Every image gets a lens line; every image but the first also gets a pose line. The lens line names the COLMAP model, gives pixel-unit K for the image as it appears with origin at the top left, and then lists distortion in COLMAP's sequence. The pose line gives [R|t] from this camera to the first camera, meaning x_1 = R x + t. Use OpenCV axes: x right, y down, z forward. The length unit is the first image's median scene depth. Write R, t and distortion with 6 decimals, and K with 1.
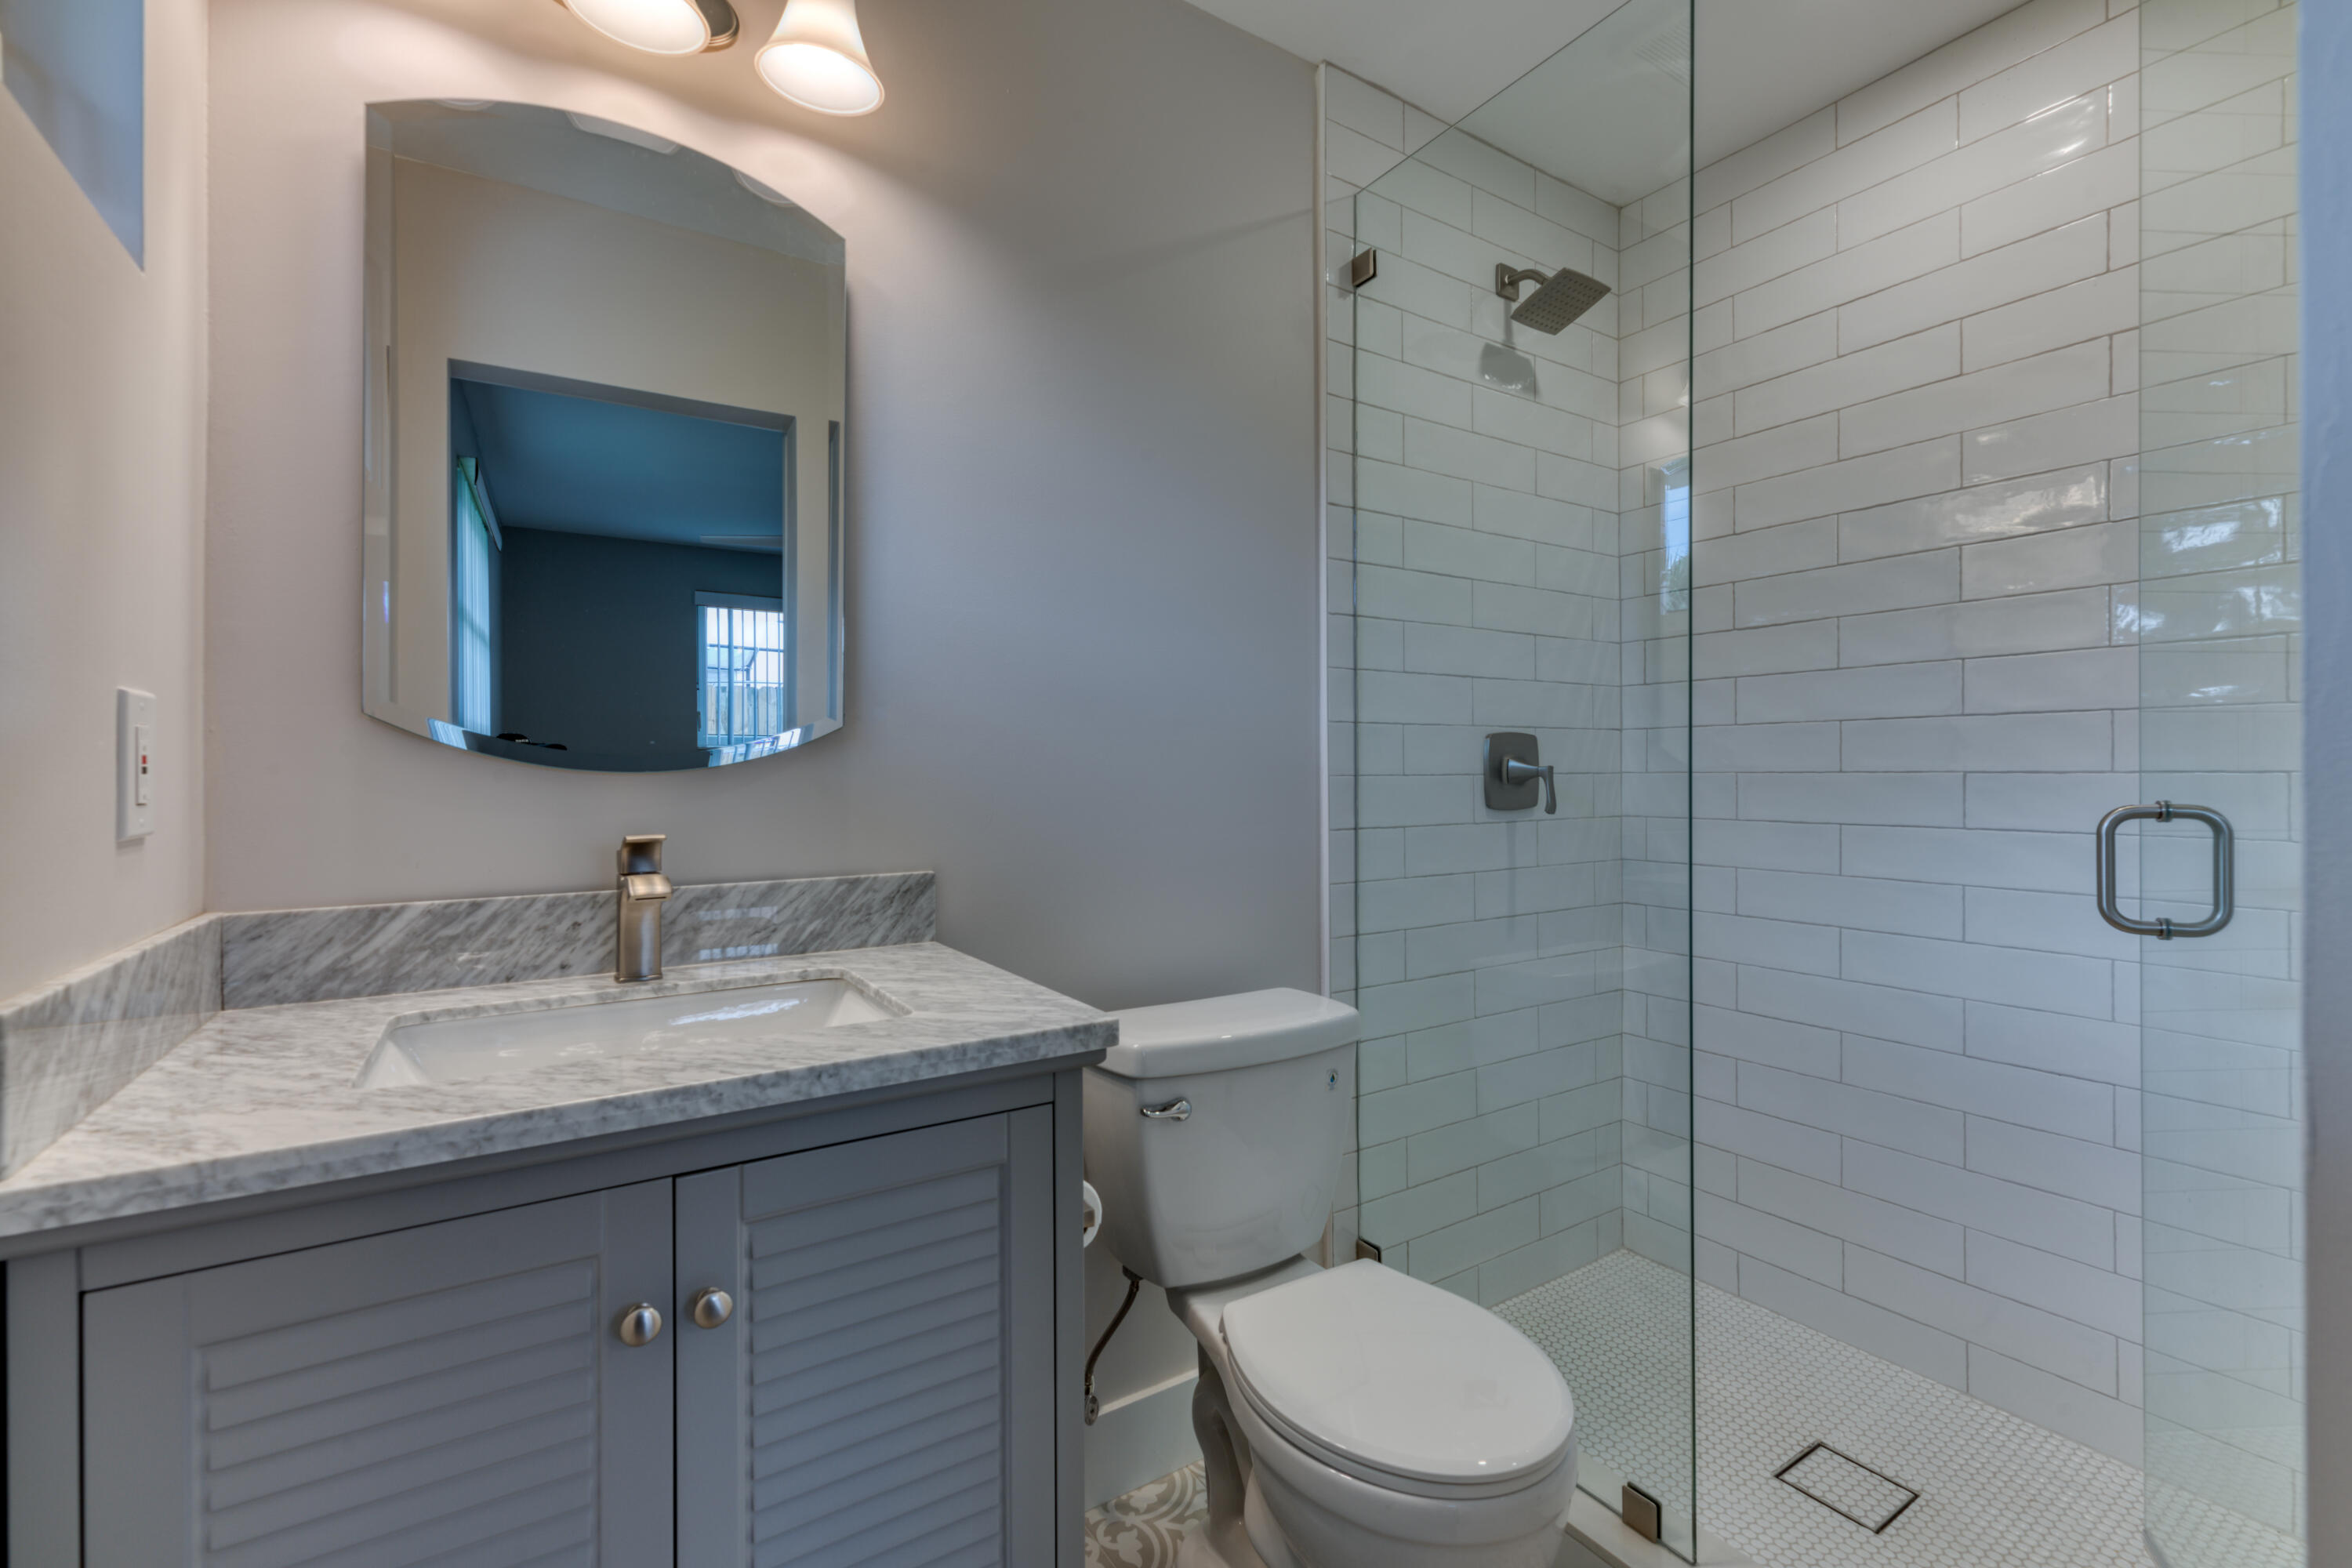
lens RADIAL K [[1048.8, 0, 1170.1], [0, 1048.8, 773.8], [0, 0, 1]] dist [0.010254, -0.000293]
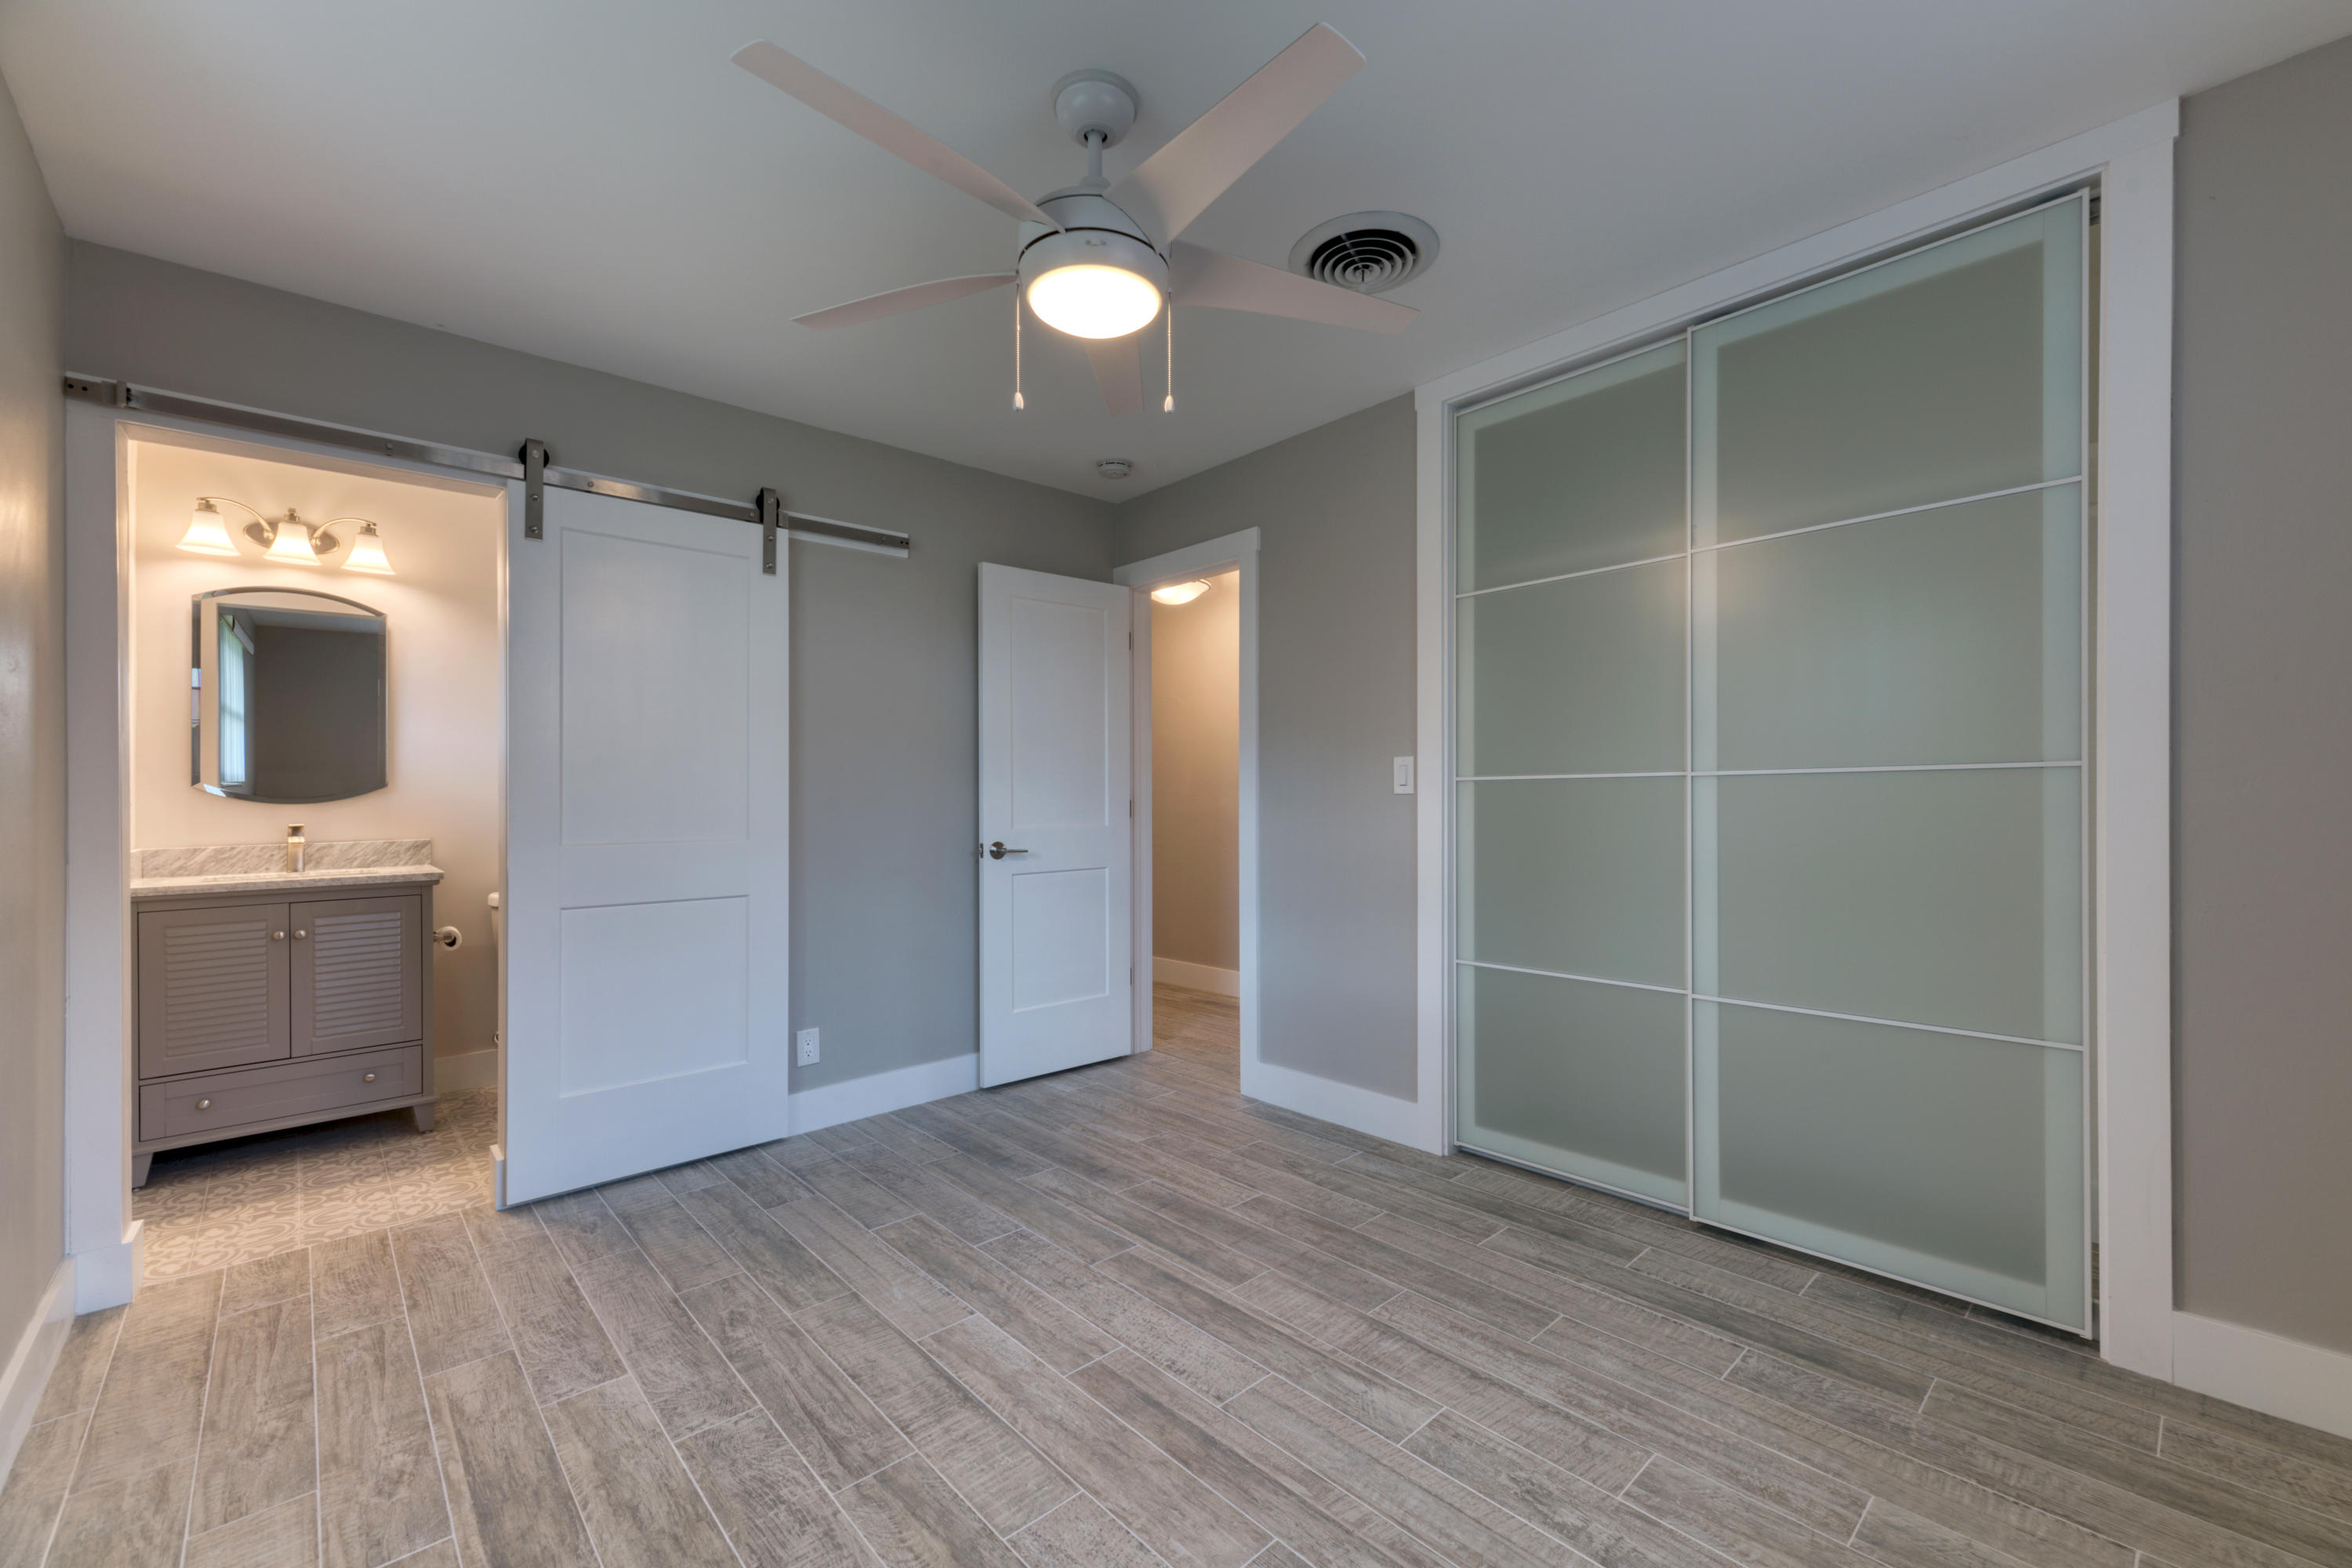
lens RADIAL K [[953.7, 0, 1176.0], [0, 953.7, 784.0], [0, 0, 1]] dist [-0.013191, -0.000215]
pose [[0.979330, -0.007205, 0.202141, 1.197442], [0.010195, 0.999853, -0.013756, 0.005569], [-0.202012, 0.015532, 0.979260, -1.814102]]
